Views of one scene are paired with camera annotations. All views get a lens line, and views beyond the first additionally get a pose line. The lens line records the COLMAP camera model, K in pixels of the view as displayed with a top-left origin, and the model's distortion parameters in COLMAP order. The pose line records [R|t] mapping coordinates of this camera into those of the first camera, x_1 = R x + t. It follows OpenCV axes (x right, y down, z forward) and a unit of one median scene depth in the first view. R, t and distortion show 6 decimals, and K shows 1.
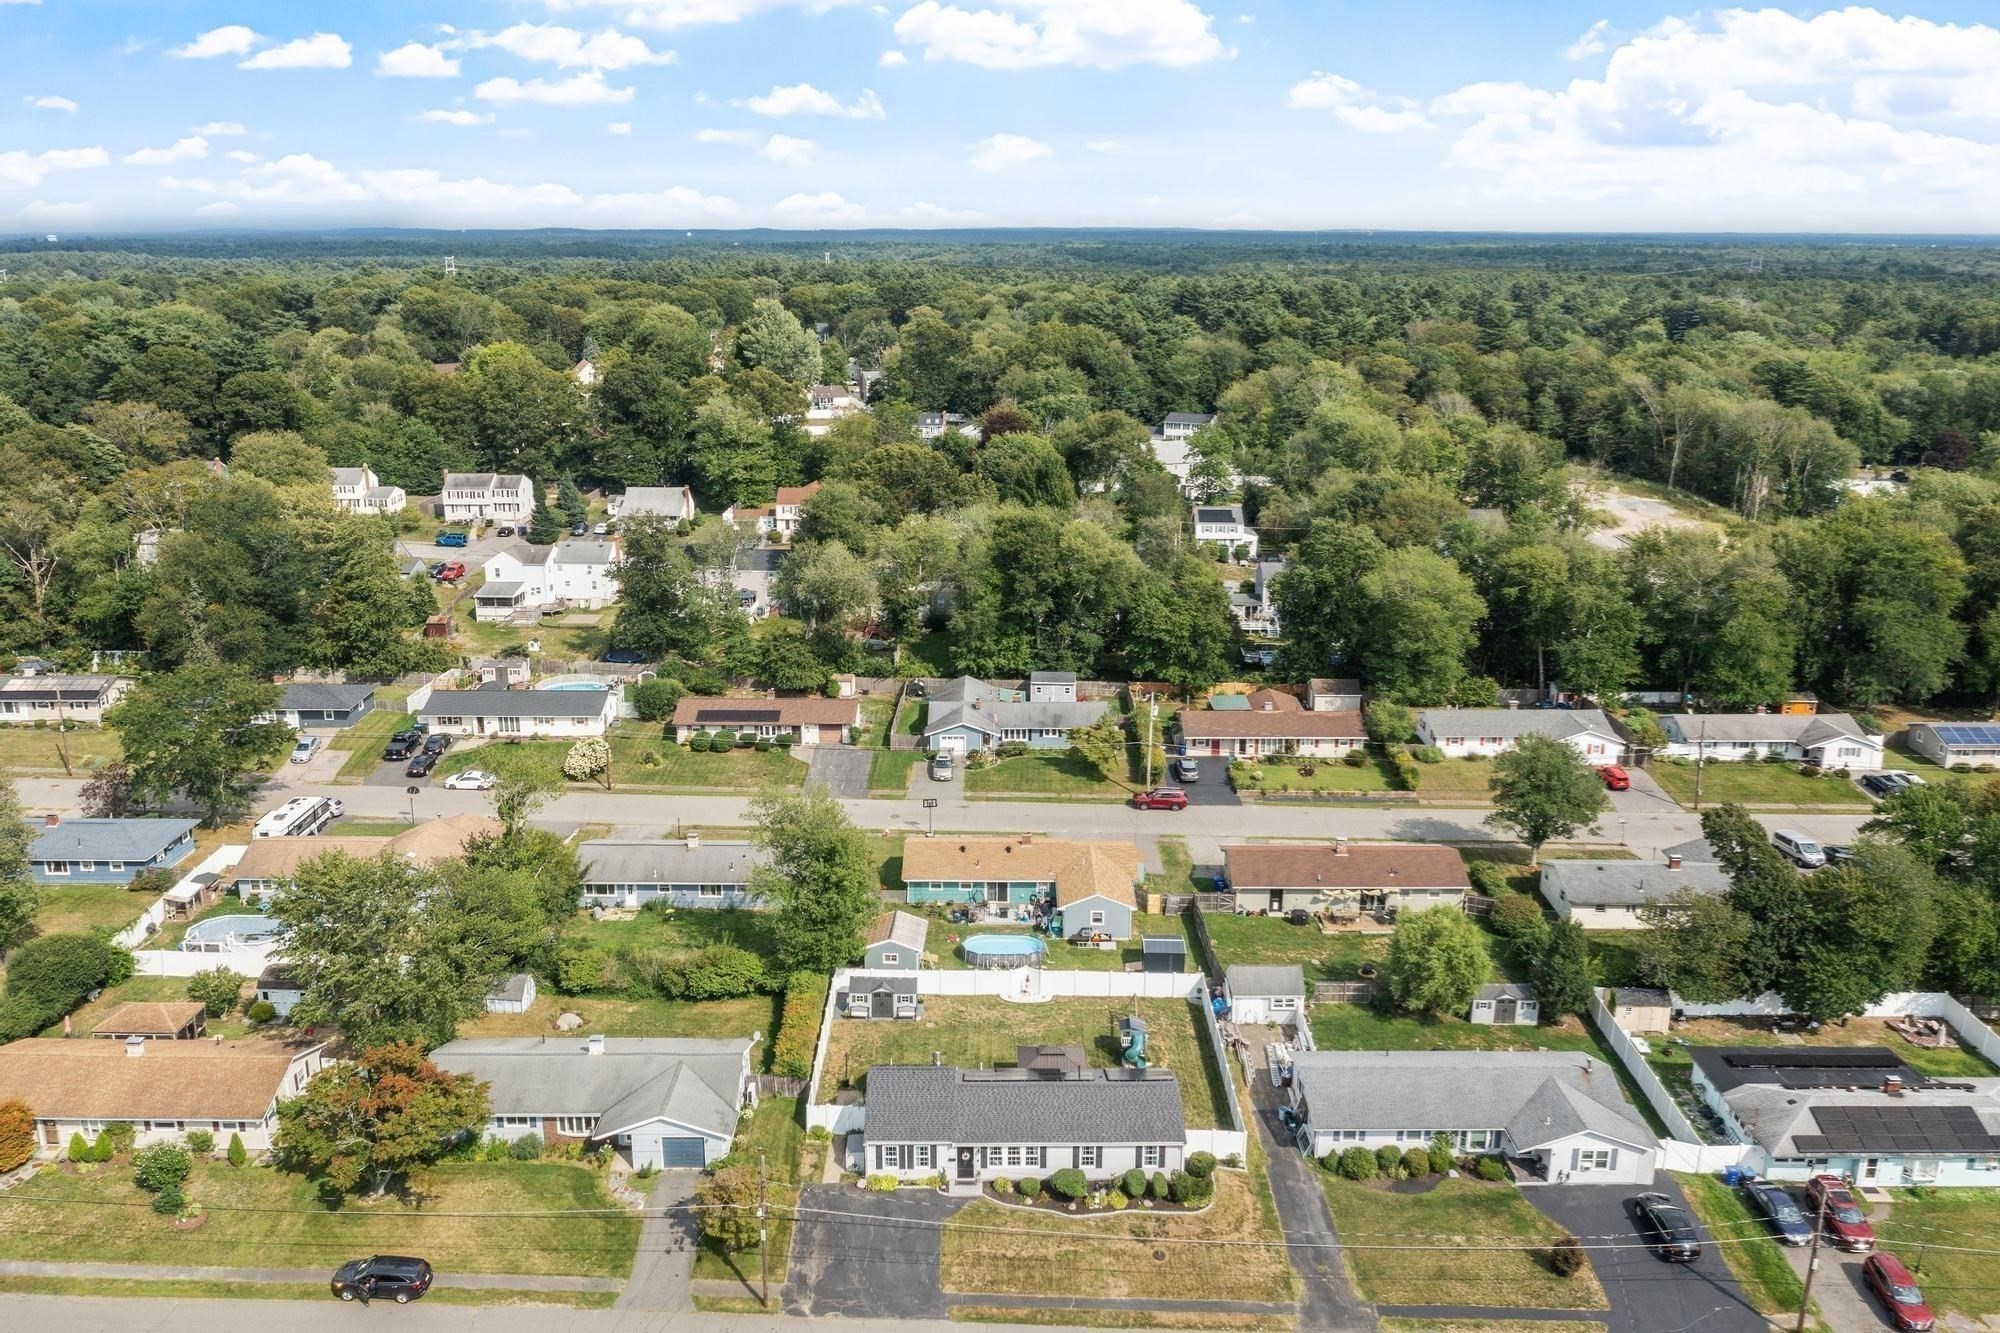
lens RADIAL K [[1569.6, 0, 993.4], [0, 1569.6, 674.4], [0, 0, 1]] dist [-0.020046, 0.003104]
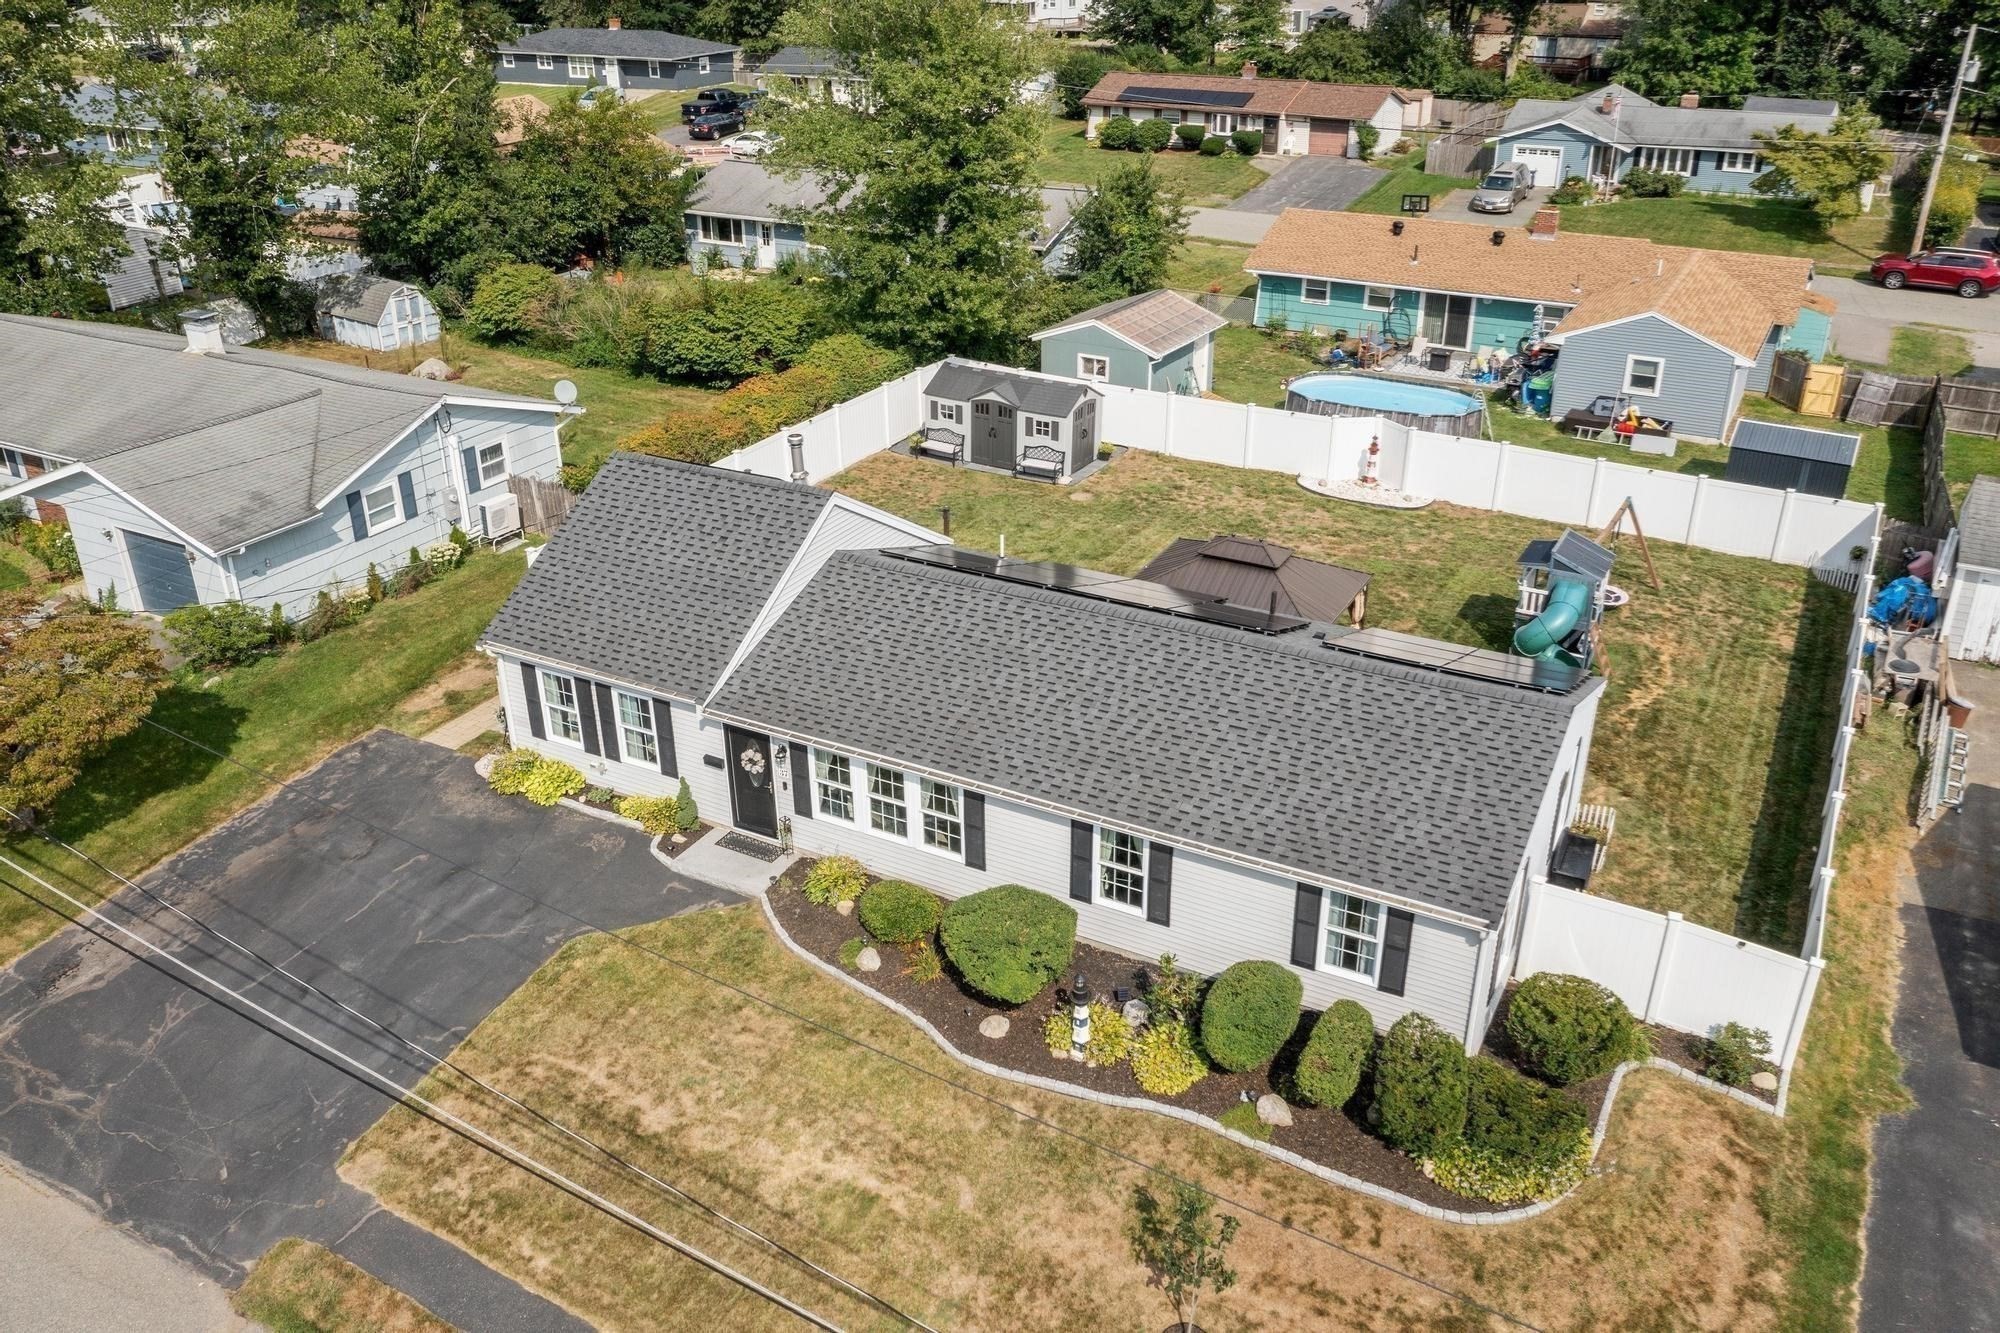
lens RADIAL K [[1569.6, 0, 989.7], [0, 1569.6, 664.0], [0, 0, 1]] dist [-0.020046, 0.003104]
pose [[0.872775, 0.208577, -0.441315, 0.120781], [-0.124899, 0.969436, 0.211172, 0.176324], [0.471872, -0.129186, 0.872151, 0.609479]]
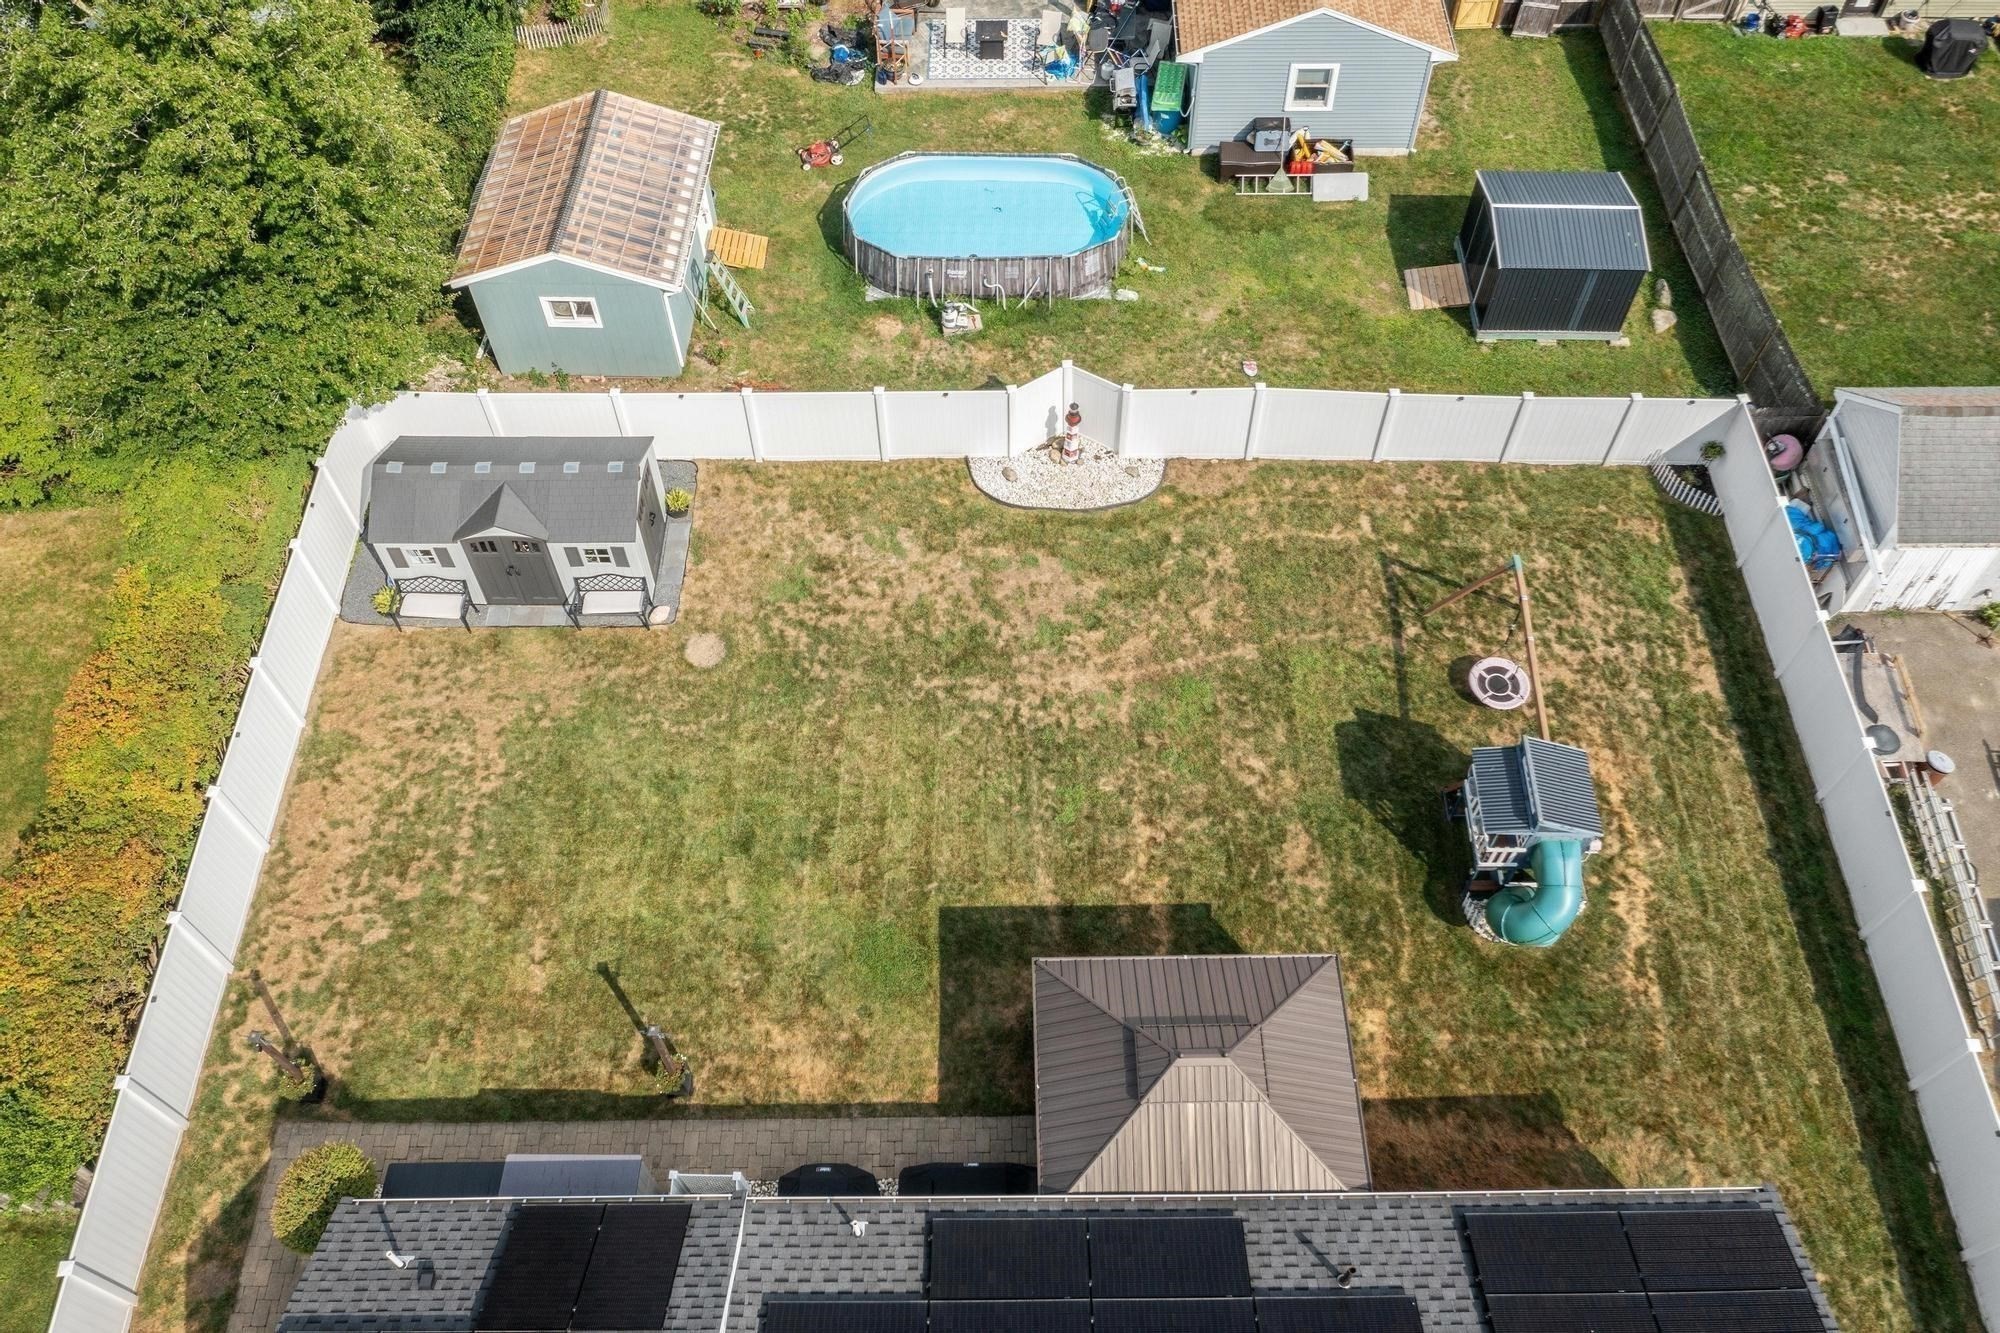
lens RADIAL K [[1569.6, 0, 998.7], [0, 1569.6, 676.5], [0, 0, 1]] dist [-0.020046, 0.003104]
pose [[0.999878, -0.009979, -0.011986, 0.011759], [0.015350, 0.765863, 0.642820, 0.056874], [0.002765, -0.642926, 0.765923, 0.766374]]
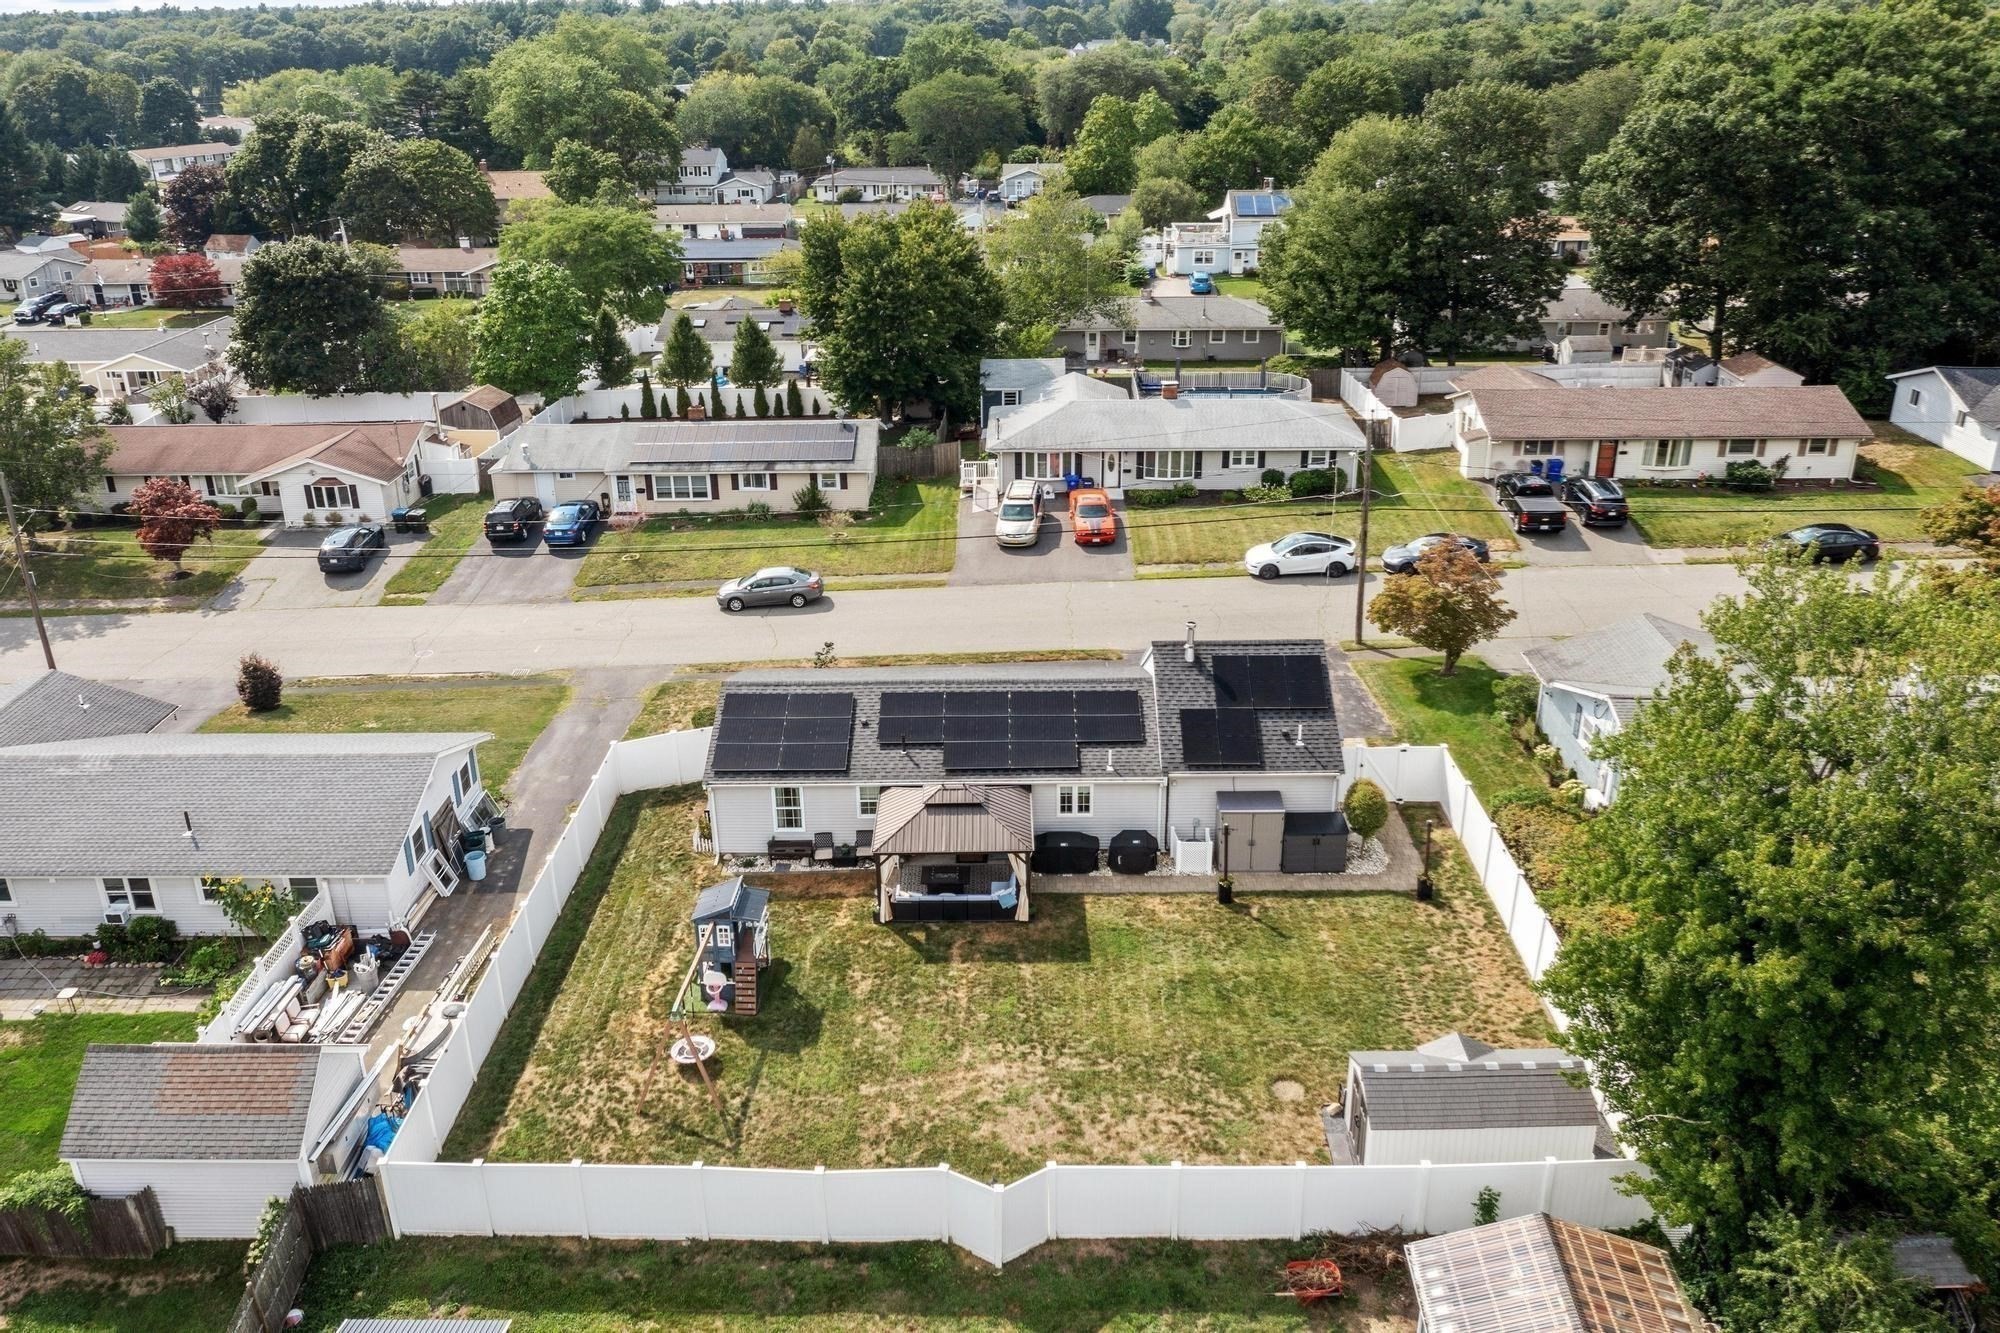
lens RADIAL K [[1569.6, 0, 1000.8], [0, 1569.6, 666.4], [0, 0, 1]] dist [-0.020046, 0.003104]
pose [[-0.999982, 0.001361, 0.005893, 0.018931], [0.004755, 0.779033, 0.626965, -0.056325], [-0.003738, 0.626981, -0.779025, 1.158802]]
